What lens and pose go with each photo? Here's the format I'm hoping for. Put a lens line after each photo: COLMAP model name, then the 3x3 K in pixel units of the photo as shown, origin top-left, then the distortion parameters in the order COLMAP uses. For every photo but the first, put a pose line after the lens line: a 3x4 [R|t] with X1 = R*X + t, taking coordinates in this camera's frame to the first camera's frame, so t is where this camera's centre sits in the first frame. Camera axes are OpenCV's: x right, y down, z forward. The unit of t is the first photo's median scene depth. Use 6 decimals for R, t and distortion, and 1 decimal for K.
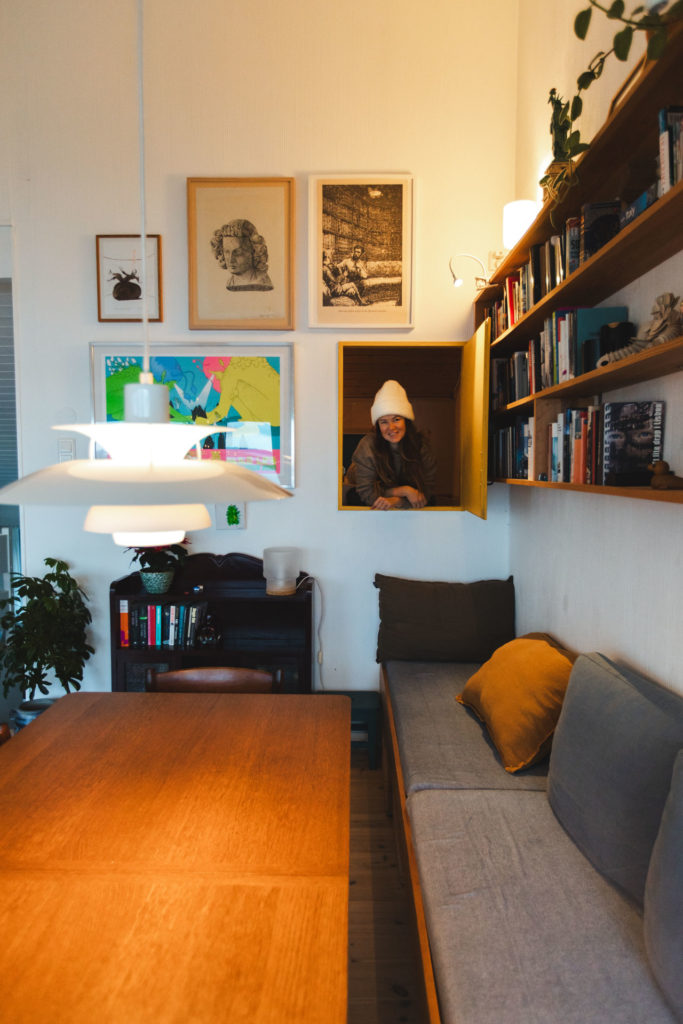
lens RADIAL K [[650.6, 0, 341.5], [0, 650.6, 512.0], [0, 0, 1]] dist [-0.001194, 0.000702]
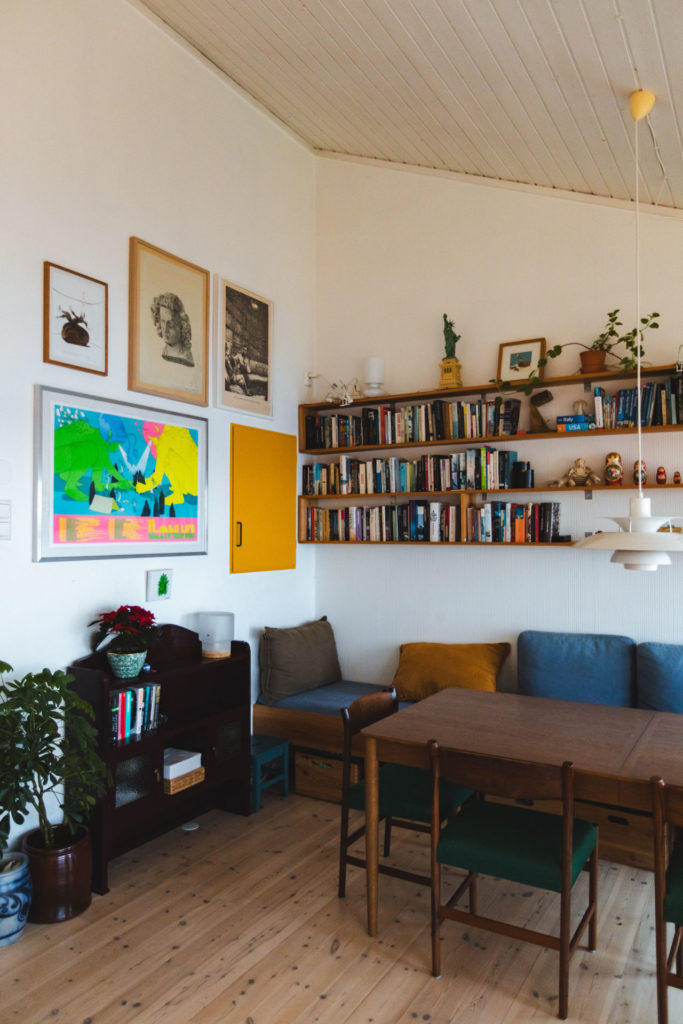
lens RADIAL K [[716.1, 0, 341.5], [0, 716.1, 512.0], [0, 0, 1]] dist [-0.002123, -0.000844]
pose [[0.492720, 0.018798, 0.869985, -0.994443], [0.063934, 0.996283, -0.057736, -0.025196], [-0.867836, 0.084069, 0.489686, 0.244539]]
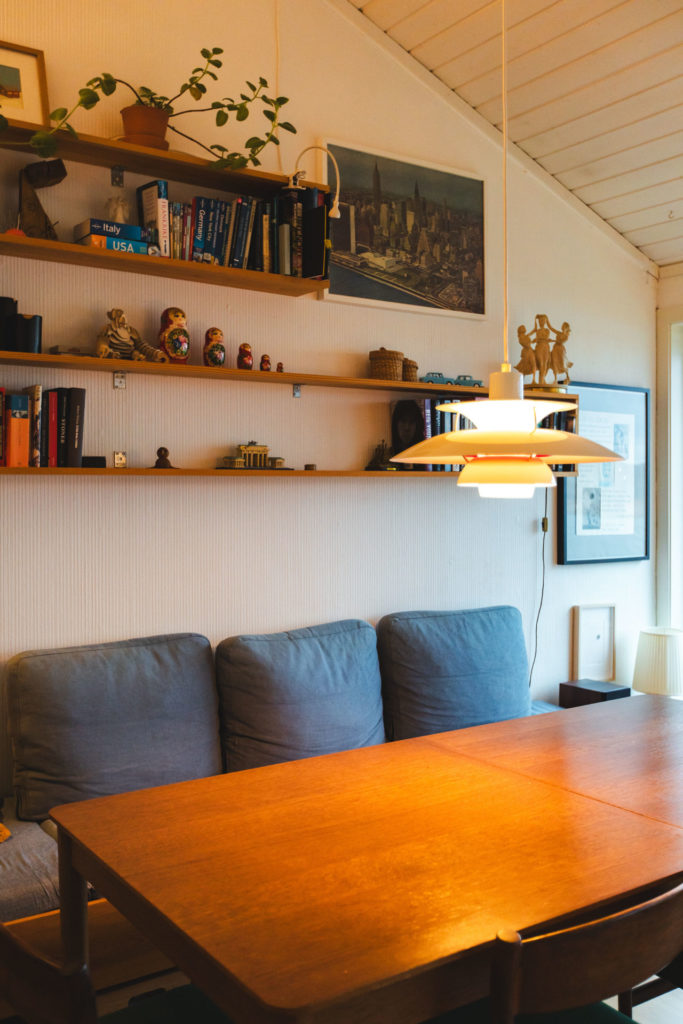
lens RADIAL K [[966.5, 0, 341.5], [0, 966.5, 512.0], [0, 0, 1]] dist [-0.001154, -0.000708]
pose [[-0.582527, -0.018504, 0.812600, -0.568432], [0.061146, 0.995910, 0.066512, -0.025438], [-0.810508, 0.088433, -0.579014, 0.820264]]
